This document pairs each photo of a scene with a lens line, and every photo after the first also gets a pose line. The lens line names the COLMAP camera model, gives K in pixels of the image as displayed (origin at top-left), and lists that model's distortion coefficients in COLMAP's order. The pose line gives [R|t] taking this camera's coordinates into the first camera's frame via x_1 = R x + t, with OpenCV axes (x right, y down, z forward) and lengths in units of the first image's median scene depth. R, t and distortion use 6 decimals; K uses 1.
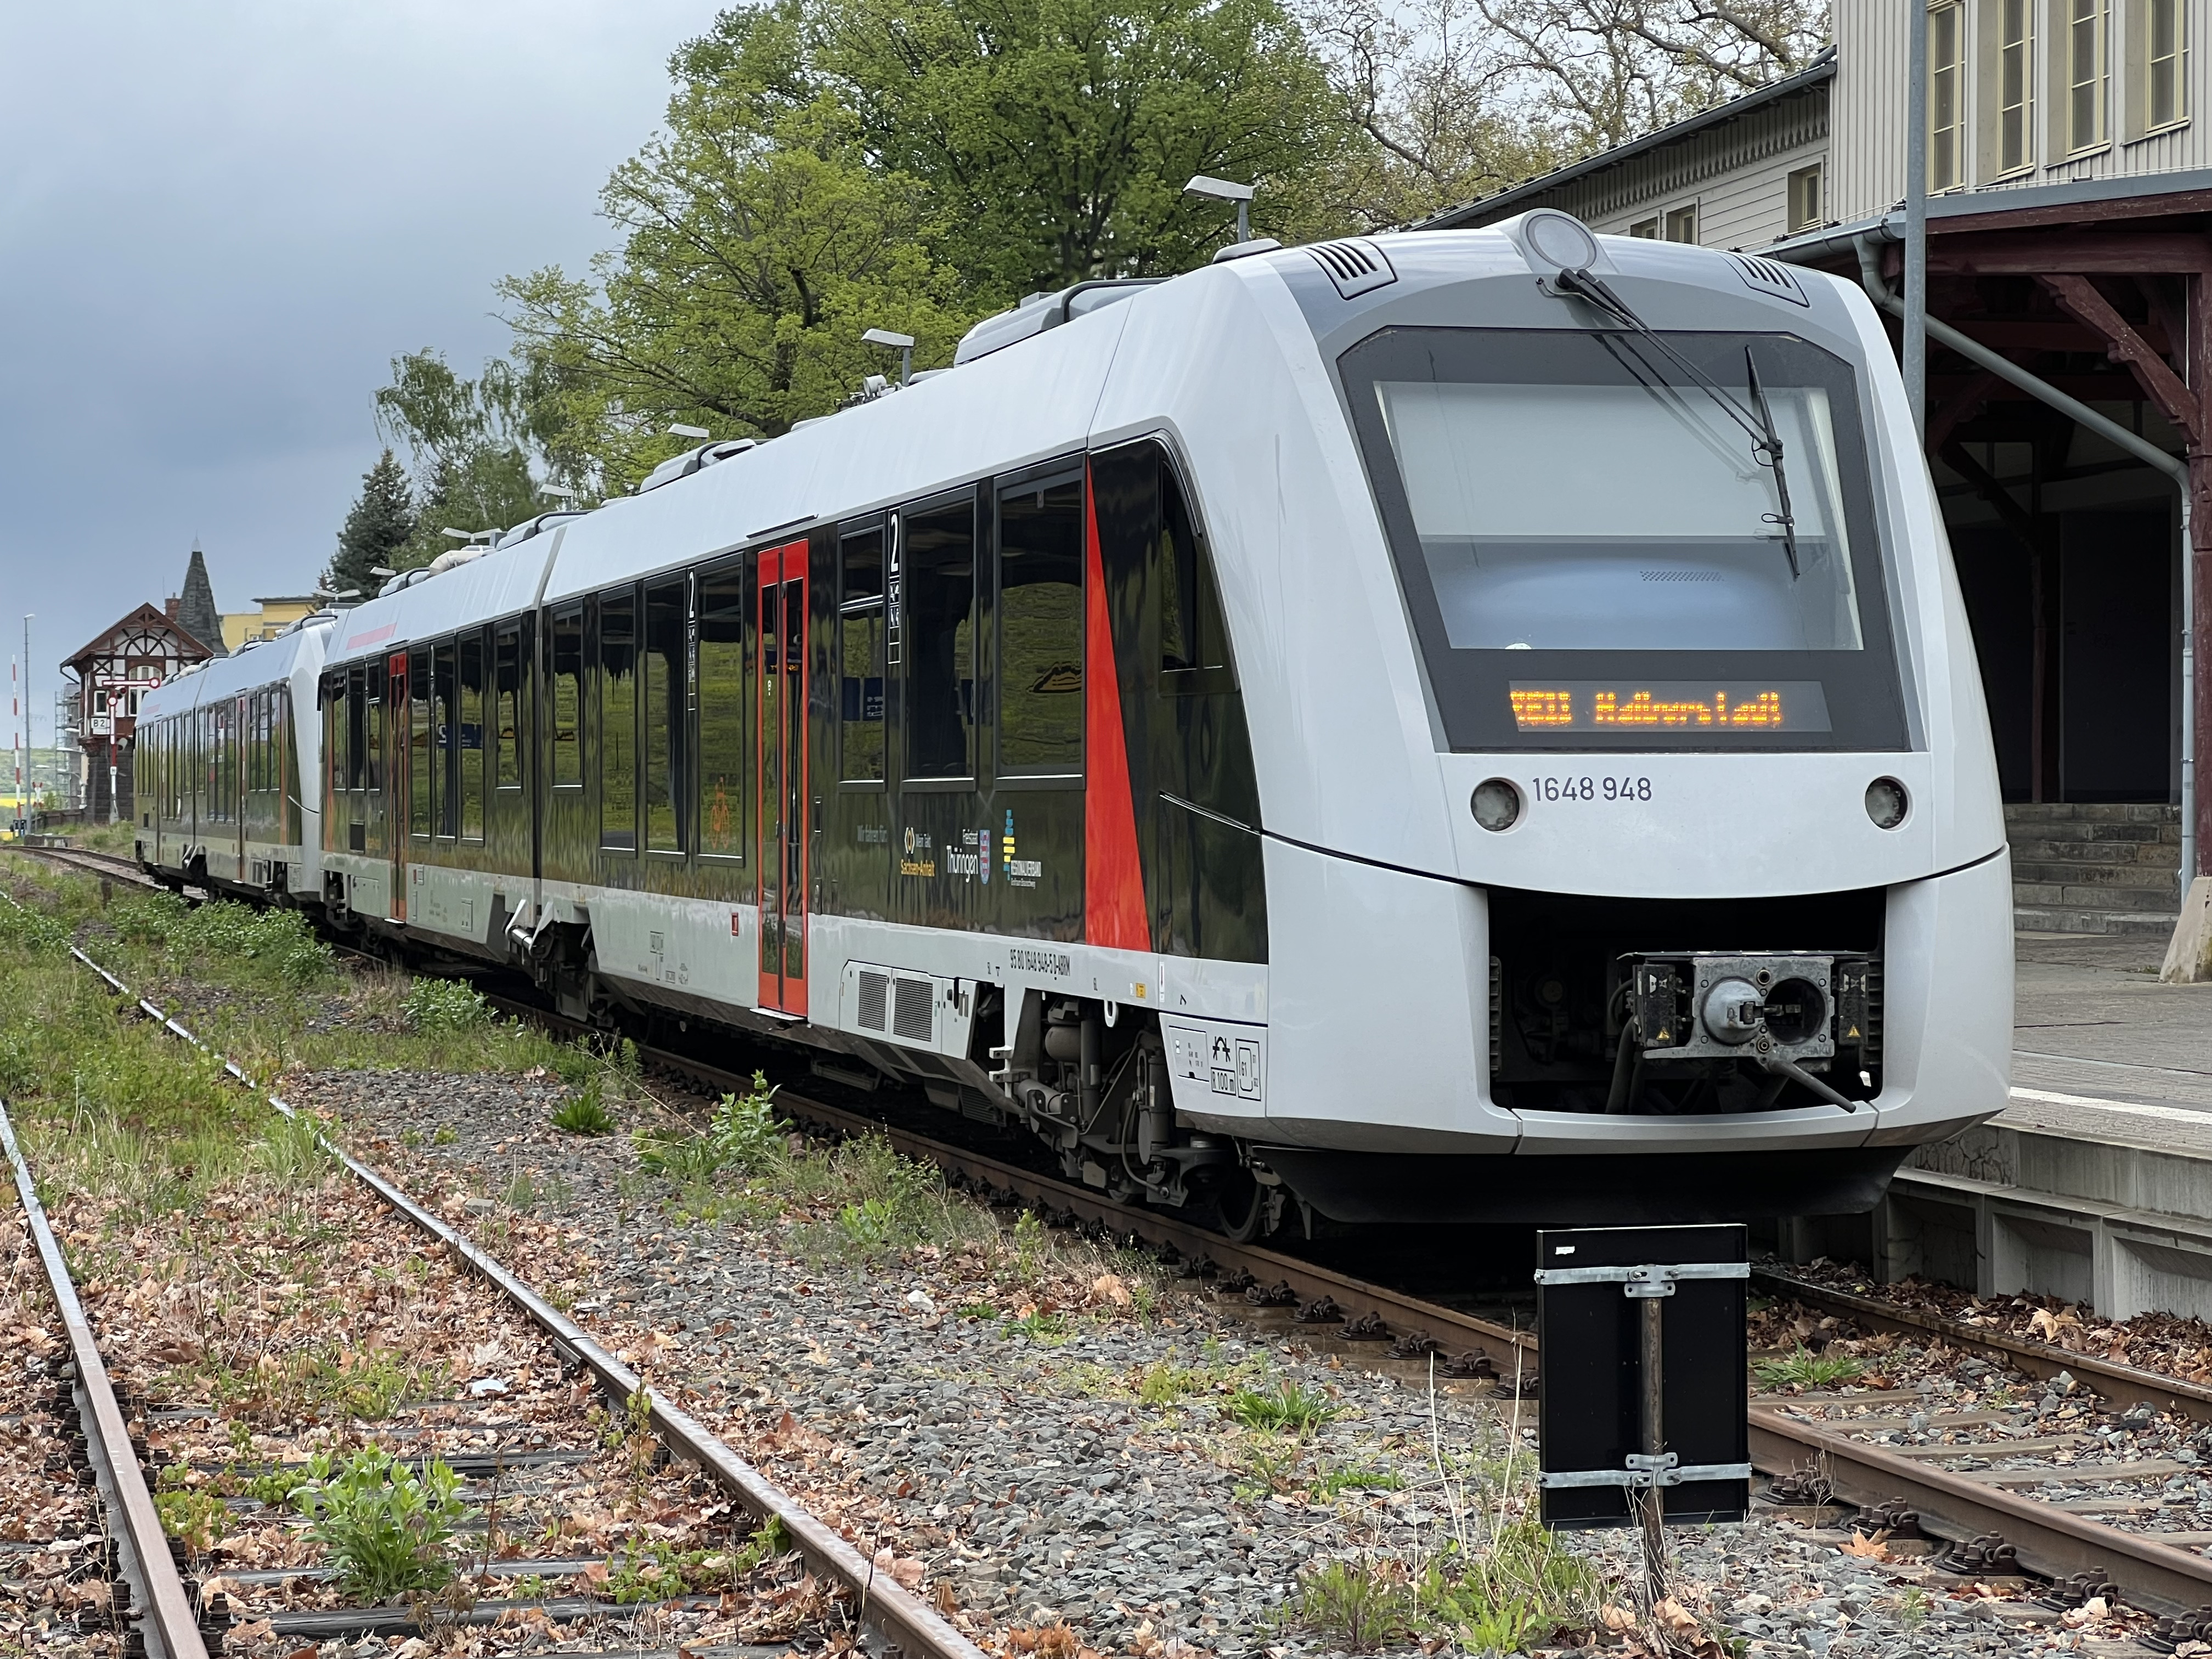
lens RADIAL K [[5102.6, 0, 1104.3], [0, 5102.6, 826.0], [0, 0, 1]] dist [0.156137, 0.000000]
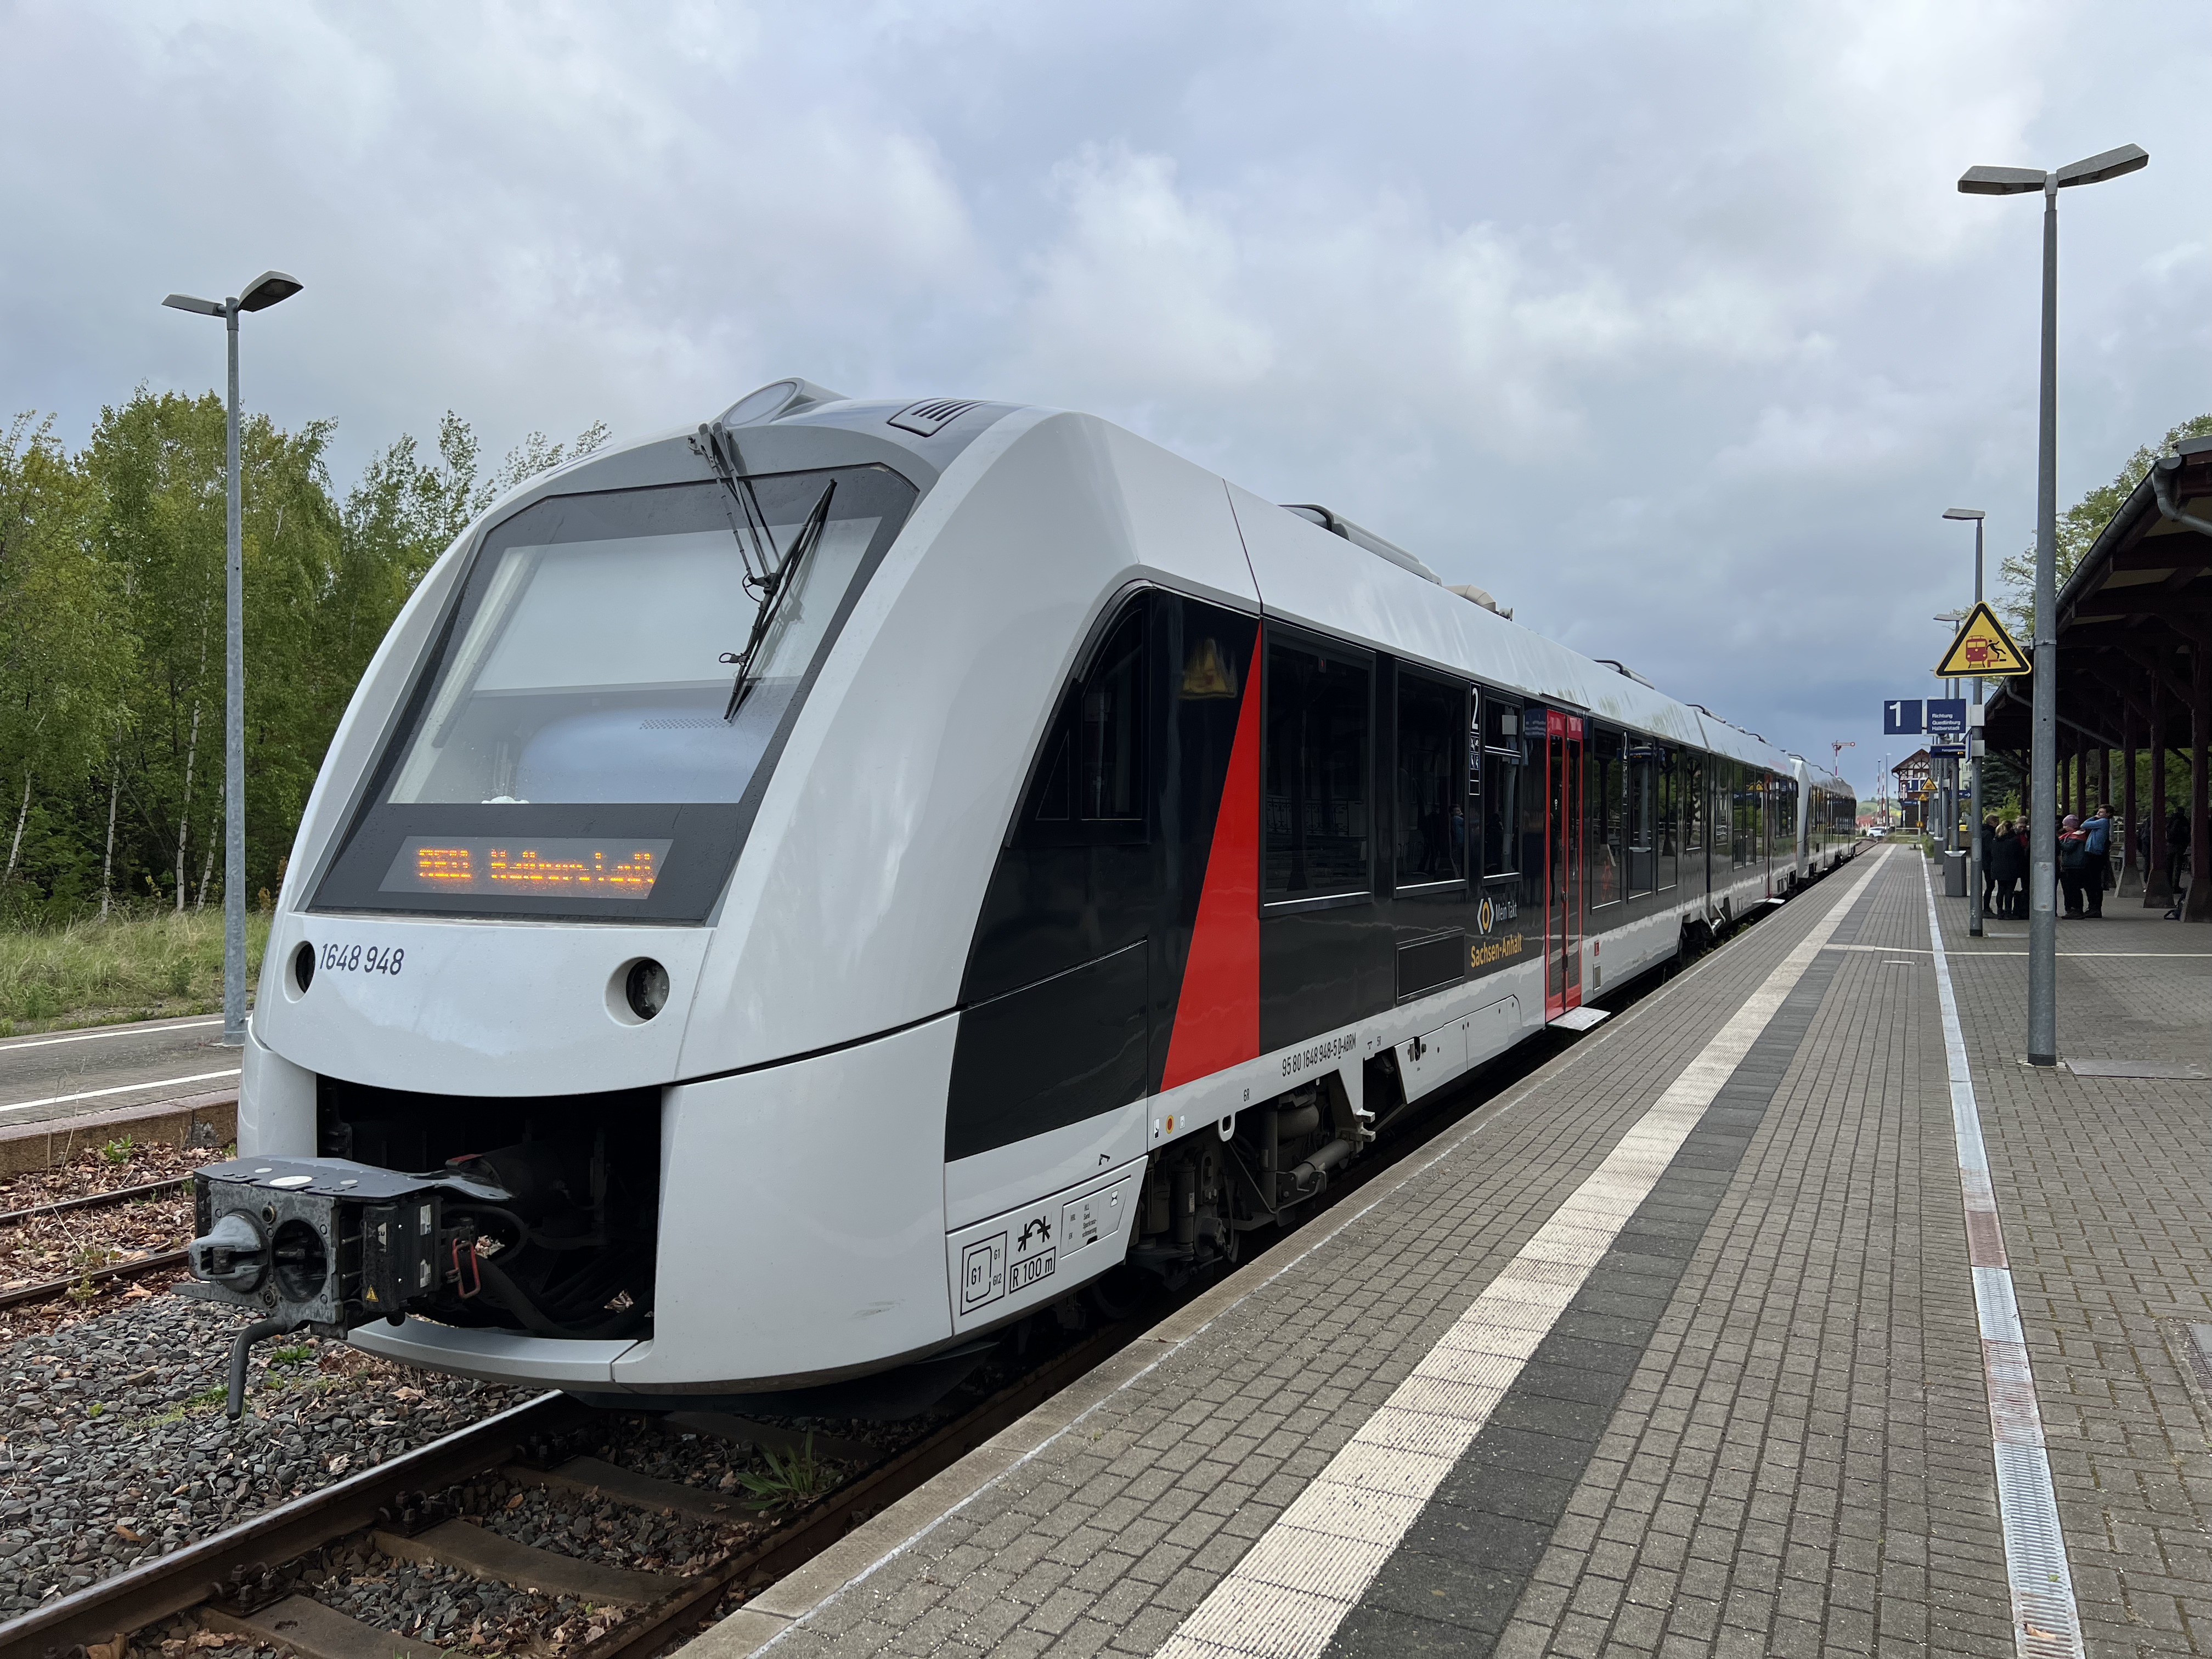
lens RADIAL K [[1675.7, 0, 1109.2], [0, 1675.7, 805.9], [0, 0, 1]] dist [0.013196, -0.006281]
pose [[0.765432, 0.002030, -0.643514, 0.382289], [-0.009555, 0.999921, -0.008210, -0.032603], [0.643446, 0.012433, 0.765391, 0.835085]]
